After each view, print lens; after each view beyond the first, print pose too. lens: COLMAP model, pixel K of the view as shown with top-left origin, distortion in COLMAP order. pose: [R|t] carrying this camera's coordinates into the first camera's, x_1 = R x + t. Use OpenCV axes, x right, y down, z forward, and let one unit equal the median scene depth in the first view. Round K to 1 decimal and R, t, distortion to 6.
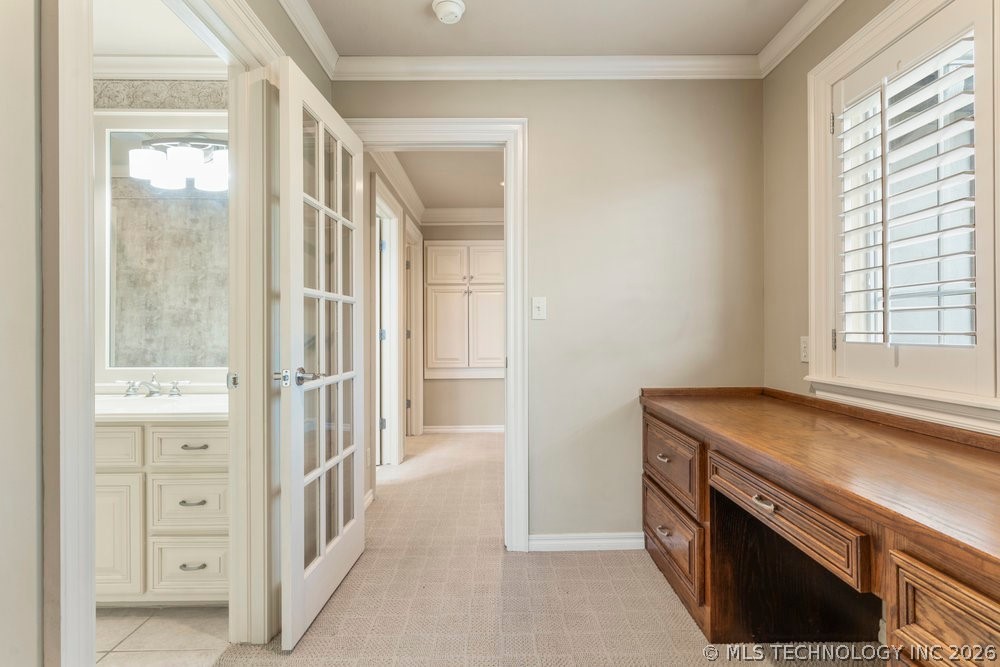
lens RADIAL K [[474.8, 0, 500.1], [0, 474.8, 329.8], [0, 0, 1]] dist [-0.000261, 0.000803]
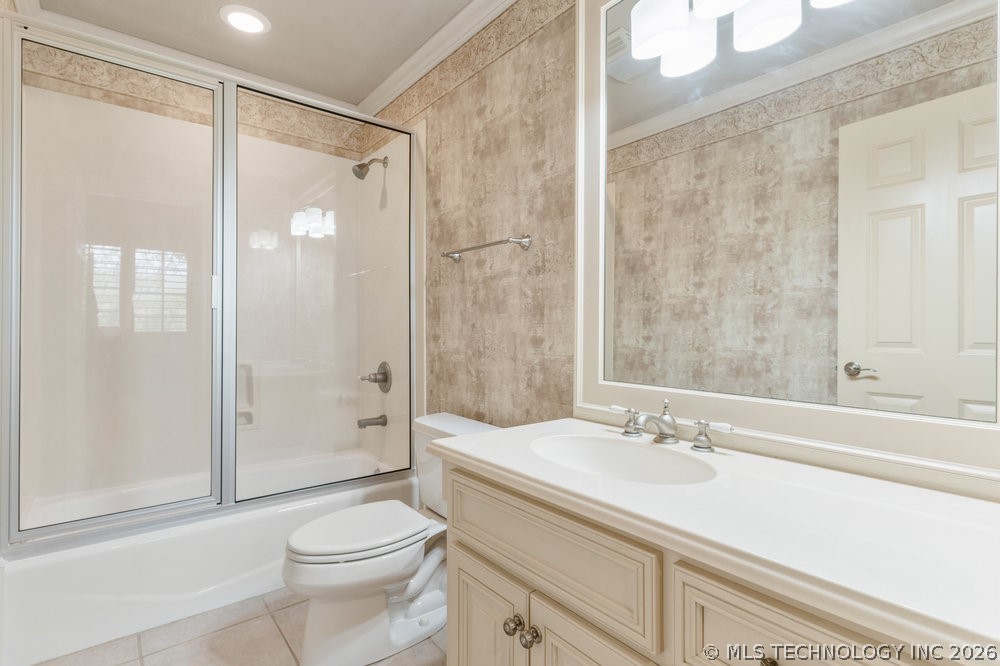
lens RADIAL K [[474.8, 0, 500.1], [0, 474.8, 329.3], [0, 0, 1]] dist [-0.000261, 0.000803]
pose [[0.606174, 0.004376, -0.795320, -0.249841], [-0.003029, 0.999990, 0.003194, 0.005265], [0.795326, 0.000473, 0.606181, 0.313967]]
